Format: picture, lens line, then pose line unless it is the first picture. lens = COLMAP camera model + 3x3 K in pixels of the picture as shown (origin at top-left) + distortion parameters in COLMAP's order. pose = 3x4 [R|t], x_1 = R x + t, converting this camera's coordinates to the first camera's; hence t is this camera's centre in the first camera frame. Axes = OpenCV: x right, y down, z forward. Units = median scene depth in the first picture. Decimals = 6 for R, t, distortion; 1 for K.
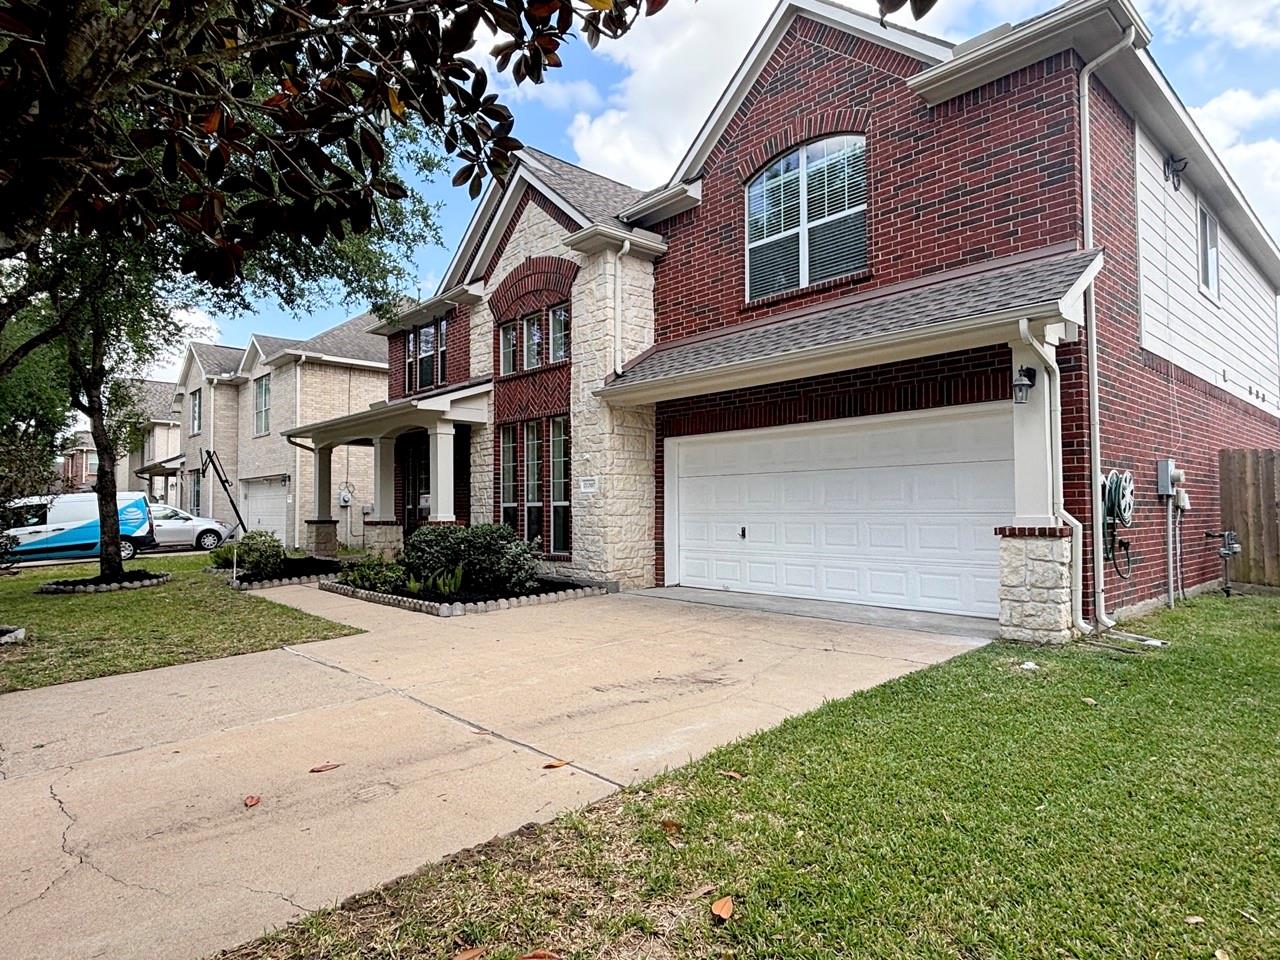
lens RADIAL K [[736.5, 0, 631.8], [0, 736.5, 483.2], [0, 0, 1]] dist [0.046471, -0.056022]
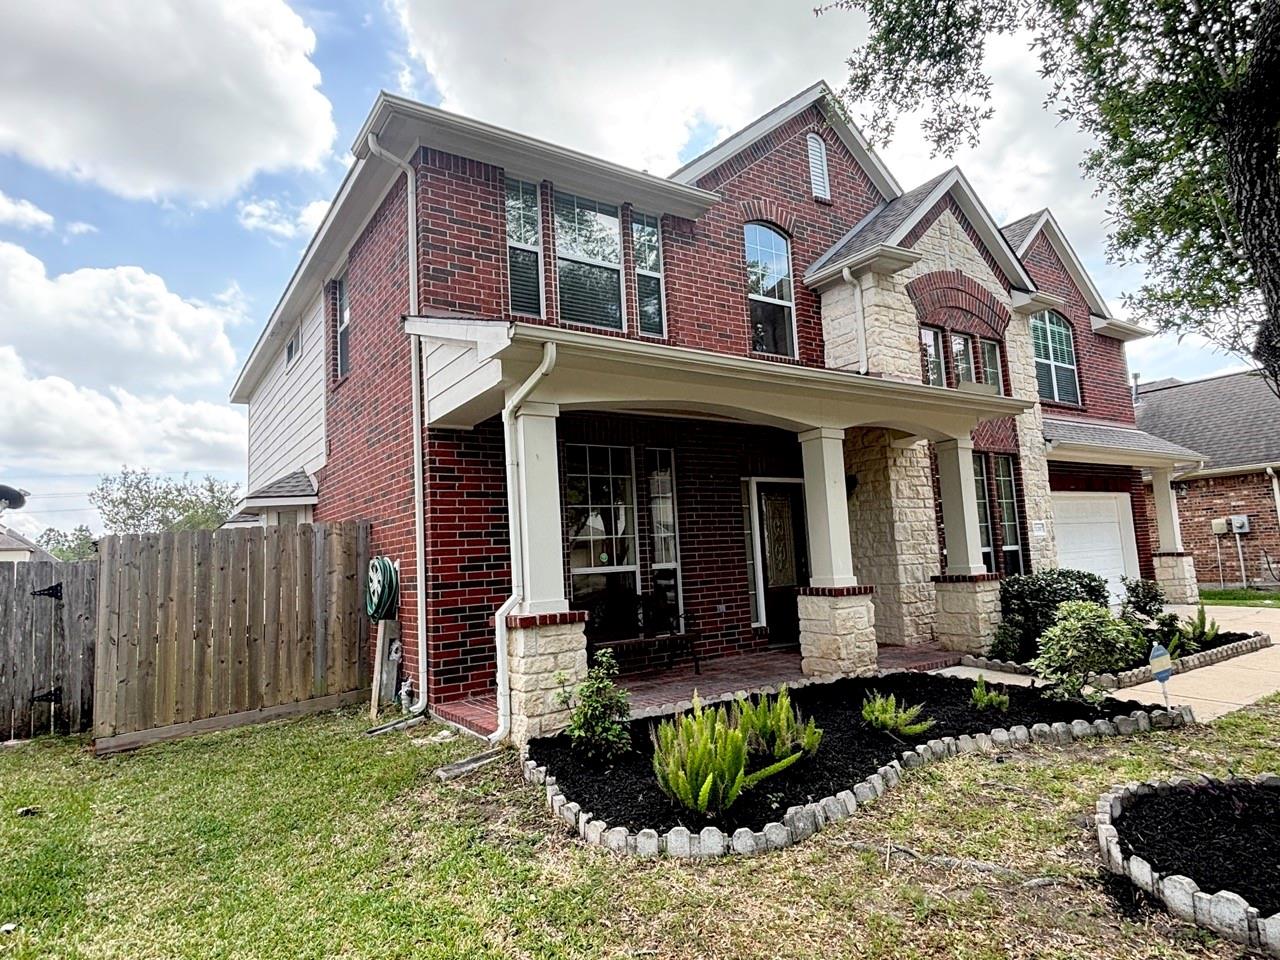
lens RADIAL K [[736.5, 0, 631.8], [0, 736.5, 483.2], [0, 0, 1]] dist [0.046471, -0.056022]
pose [[0.134248, 0.106409, 0.985218, -1.137258], [0.016273, 0.993847, -0.109558, 0.042838], [-0.990814, 0.030740, 0.131691, 1.395333]]
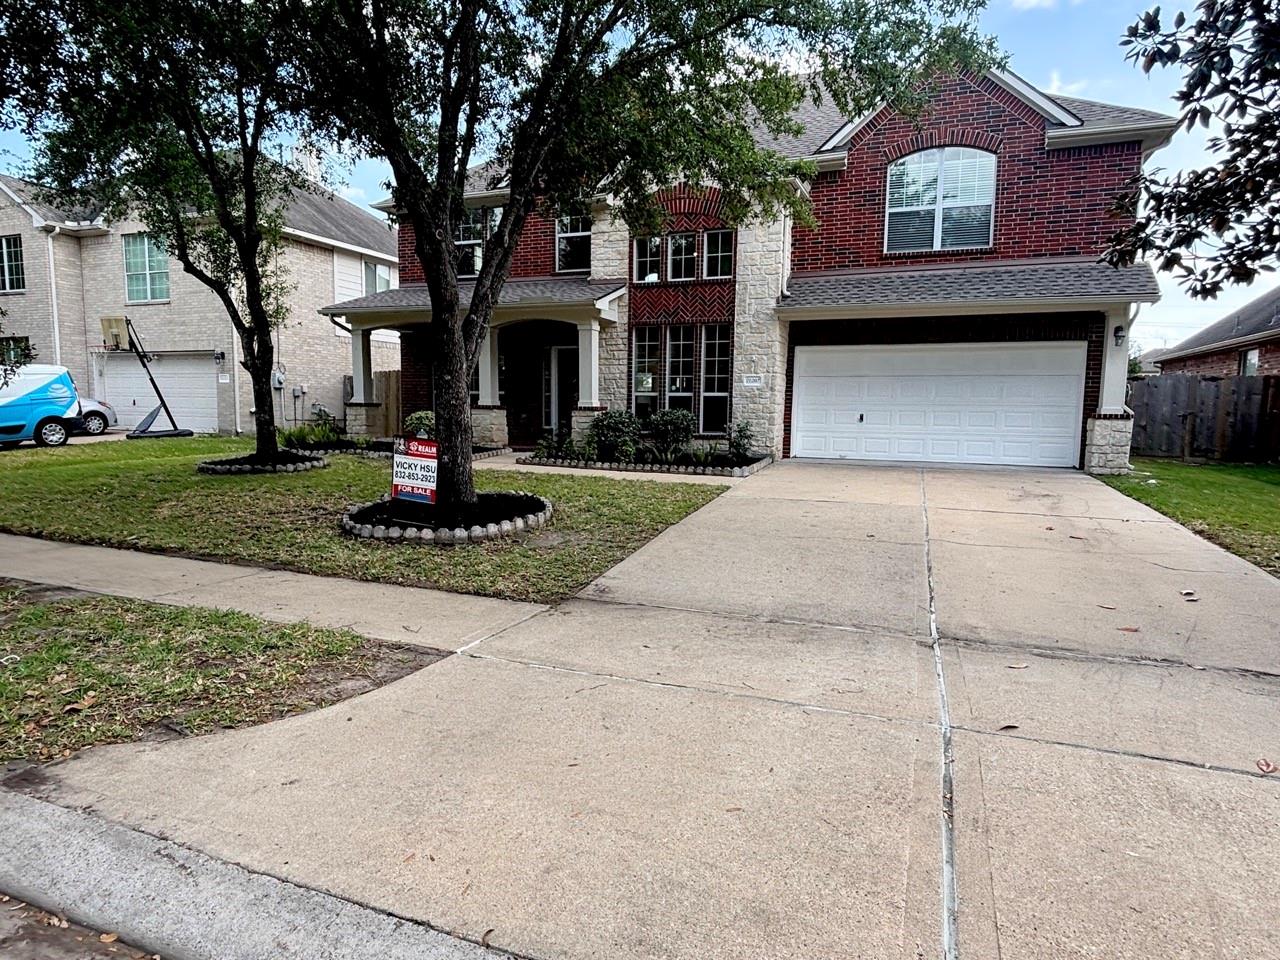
lens RADIAL K [[736.5, 0, 631.8], [0, 736.5, 483.2], [0, 0, 1]] dist [0.046471, -0.056022]
pose [[0.898866, -0.028228, 0.437314, -0.810705], [-0.035432, 0.989974, 0.136730, 0.011417], [-0.436789, -0.138397, 0.888854, -0.090306]]
